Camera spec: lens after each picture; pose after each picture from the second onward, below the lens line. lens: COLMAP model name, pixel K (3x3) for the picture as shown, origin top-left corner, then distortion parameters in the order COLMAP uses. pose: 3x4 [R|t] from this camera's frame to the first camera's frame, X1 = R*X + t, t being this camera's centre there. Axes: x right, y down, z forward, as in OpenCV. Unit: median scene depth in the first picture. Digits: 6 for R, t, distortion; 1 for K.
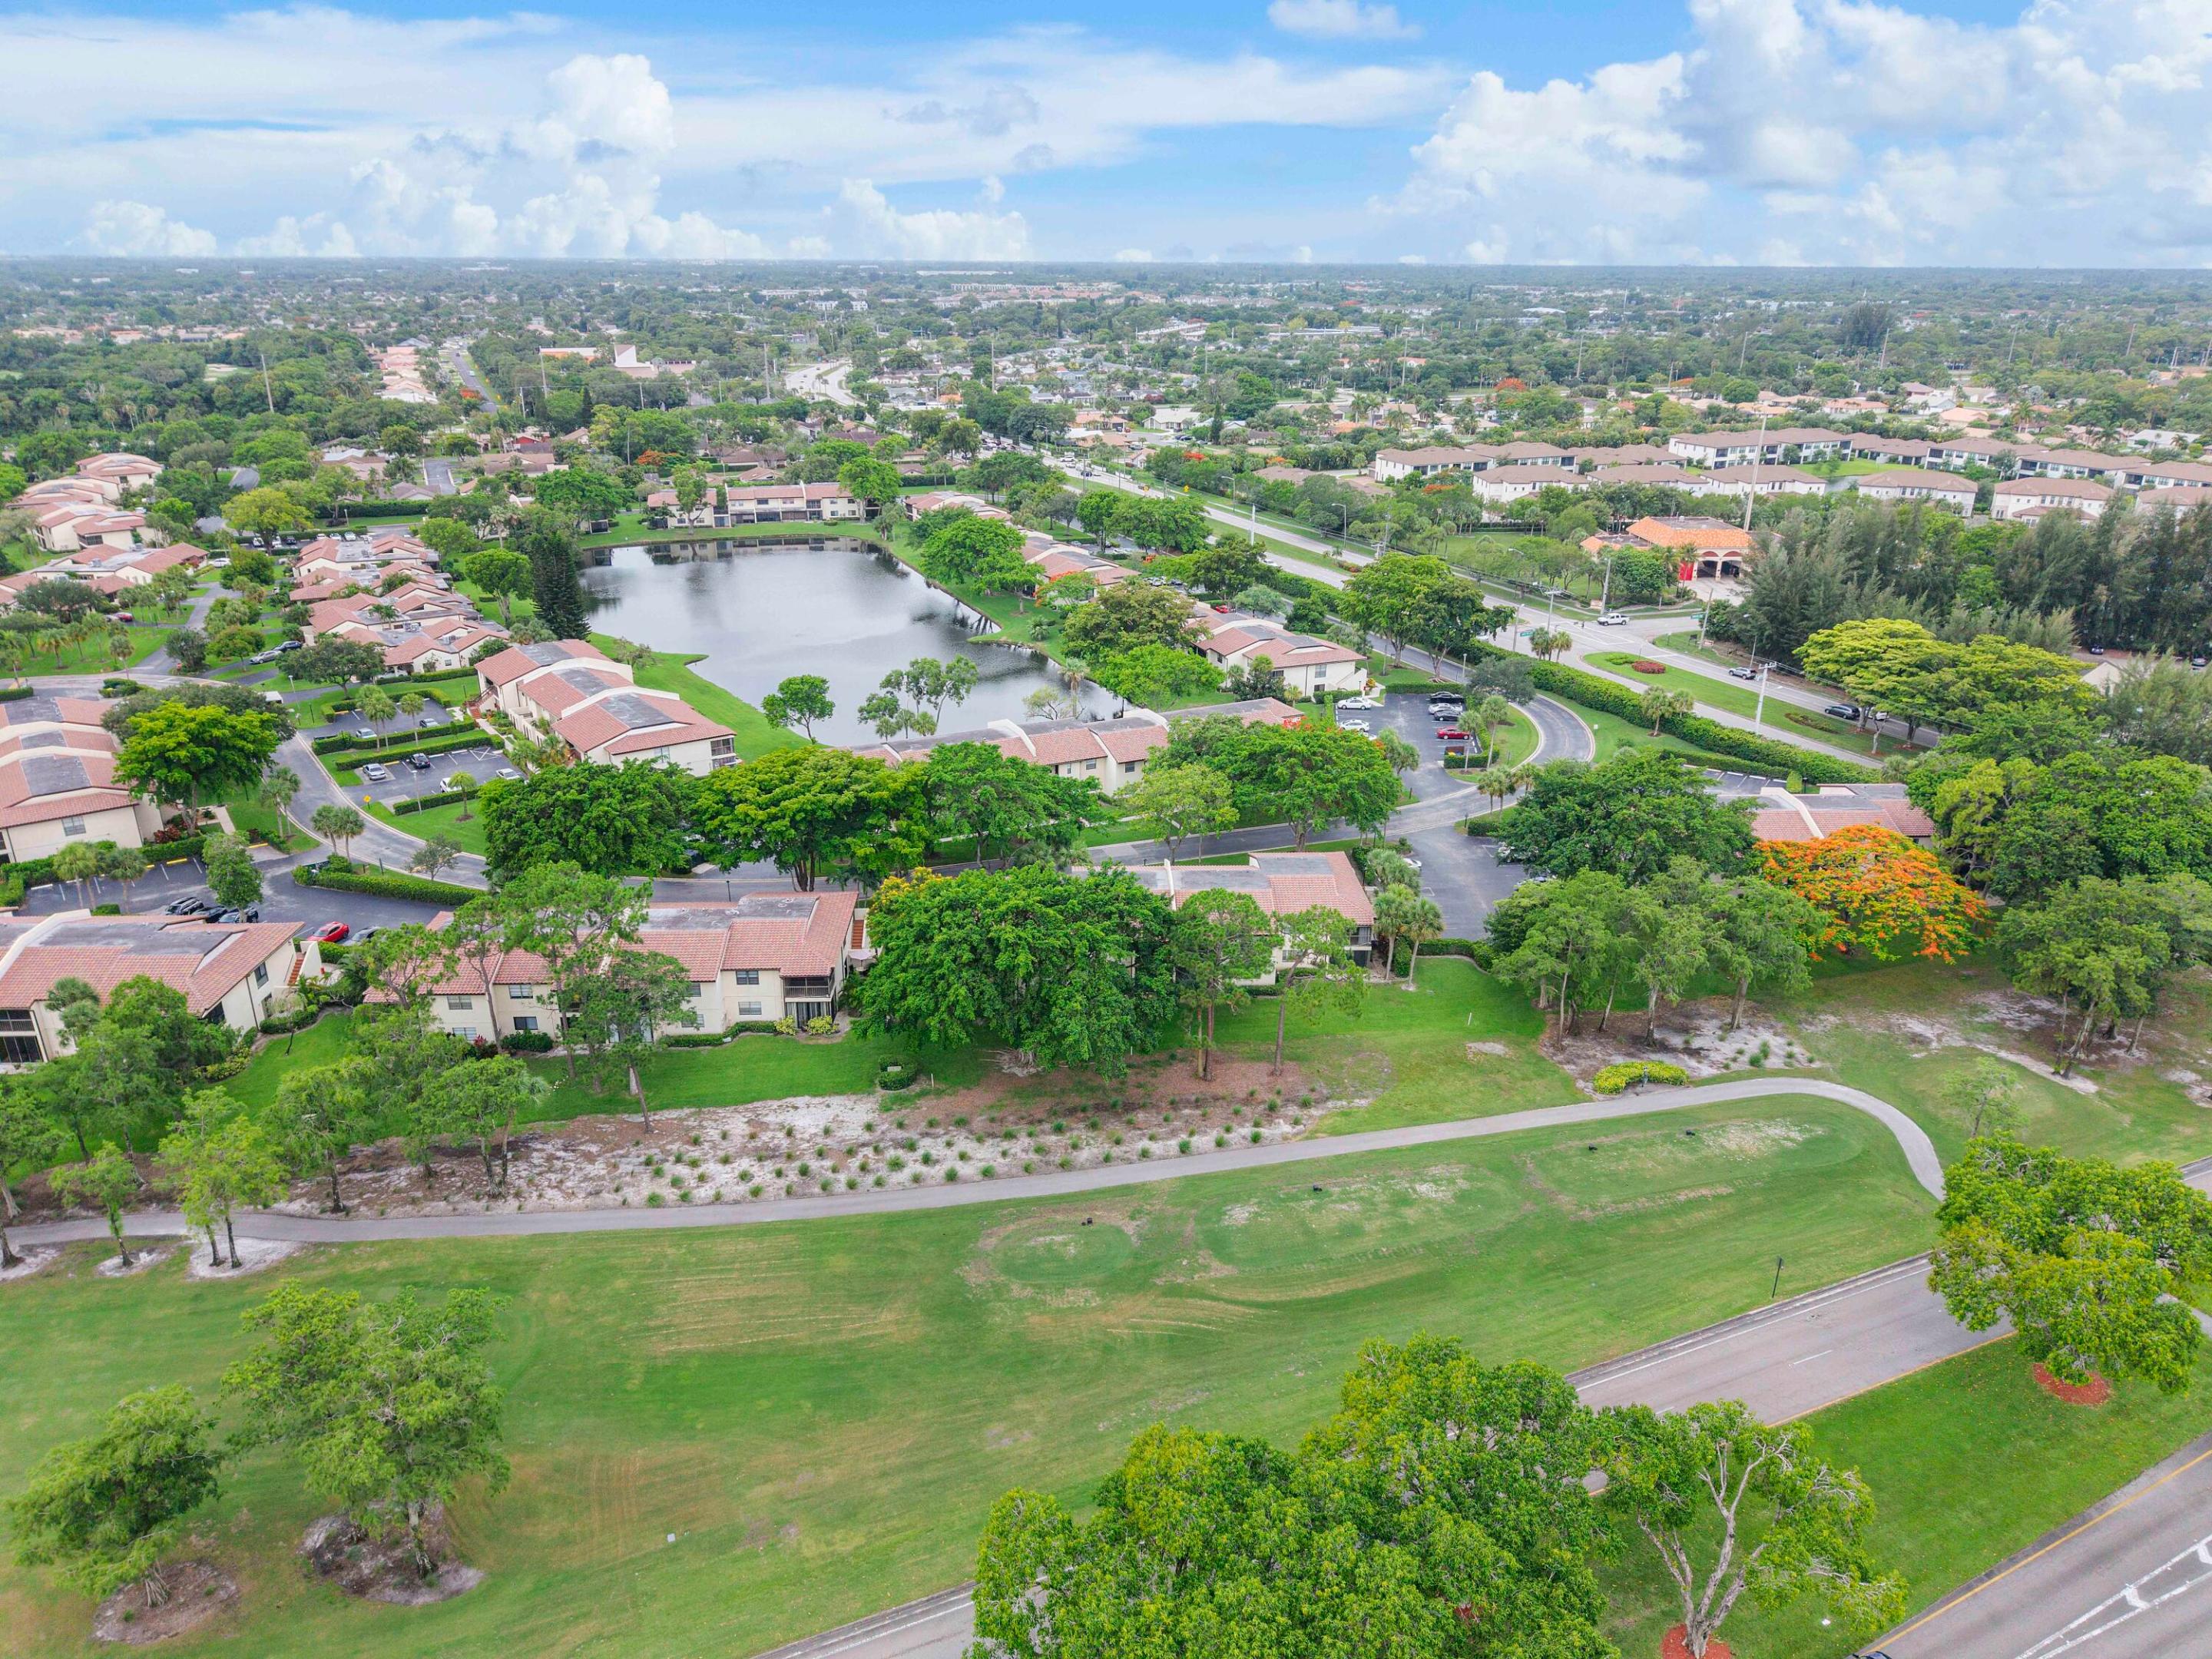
lens RADIAL K [[1514.4, 0, 1100.9], [0, 1514.4, 831.7], [0, 0, 1]] dist [0.019145, -0.016231]
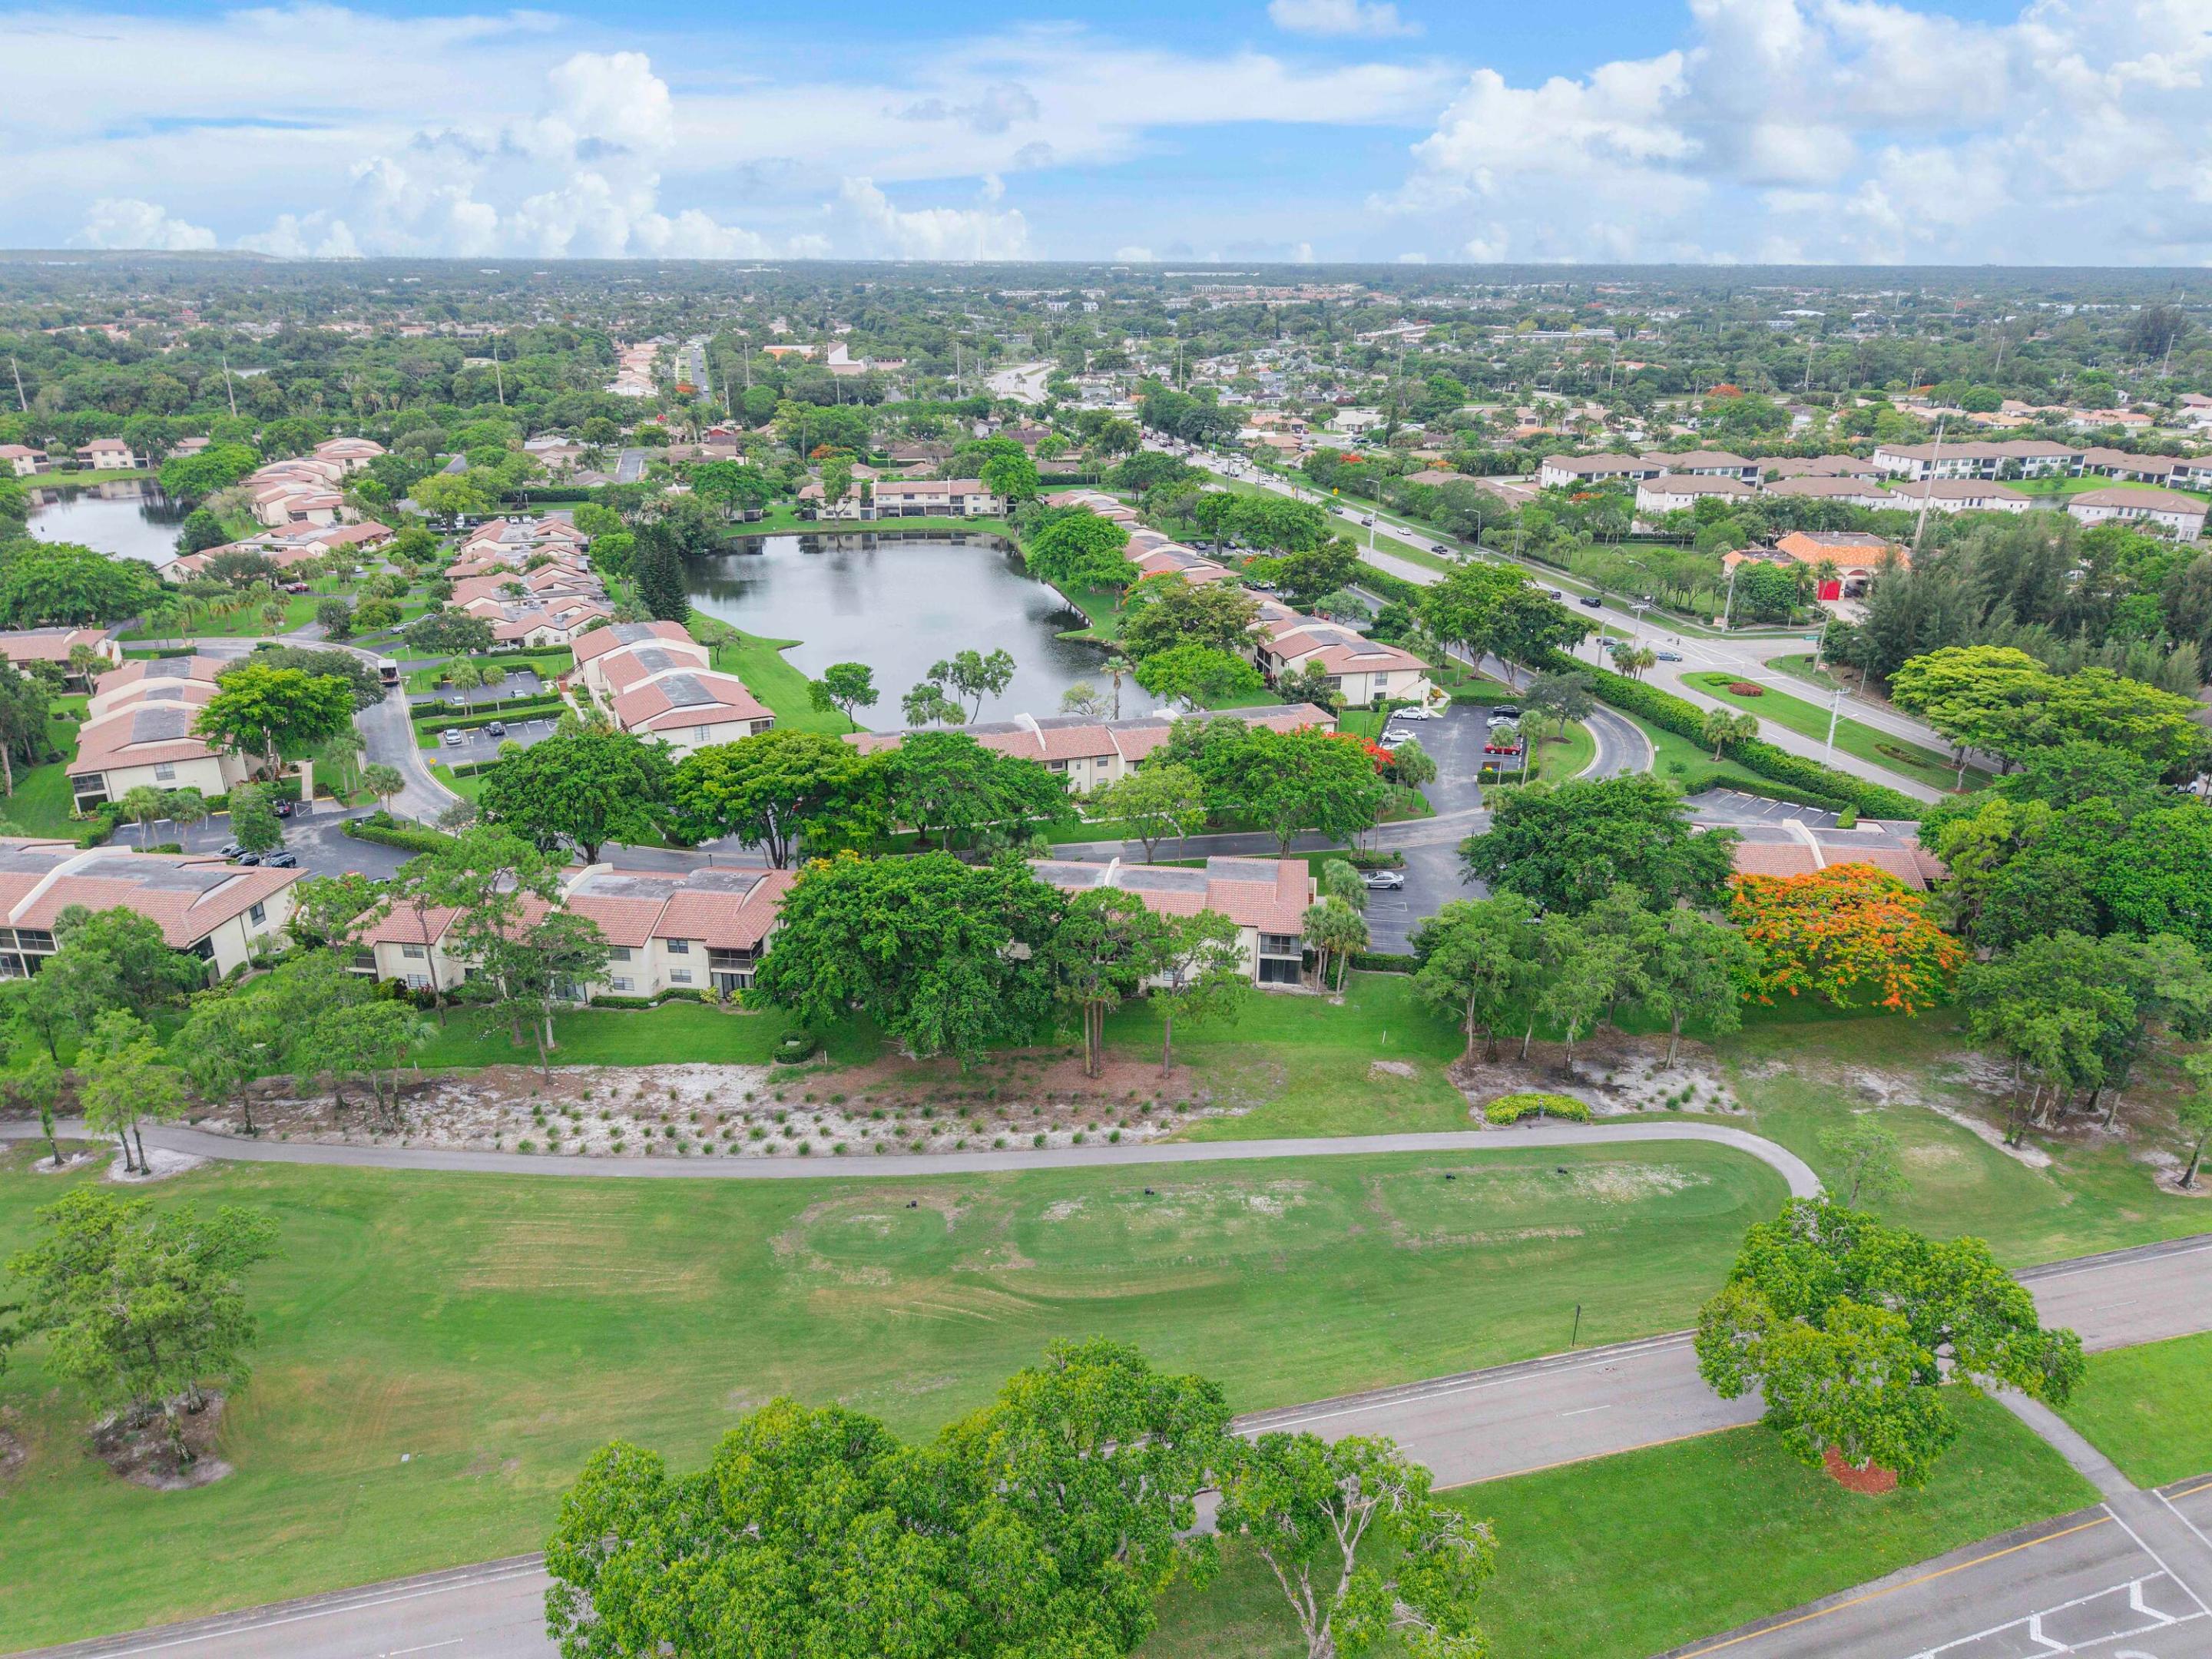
lens RADIAL K [[1514.4, 0, 1100.9], [0, 1514.4, 831.7], [0, 0, 1]] dist [0.019145, -0.016231]
pose [[0.987711, 0.054543, -0.146467, 0.144042], [-0.054630, 0.998501, 0.003431, -0.001313], [0.146434, 0.004613, 0.989210, 0.007125]]
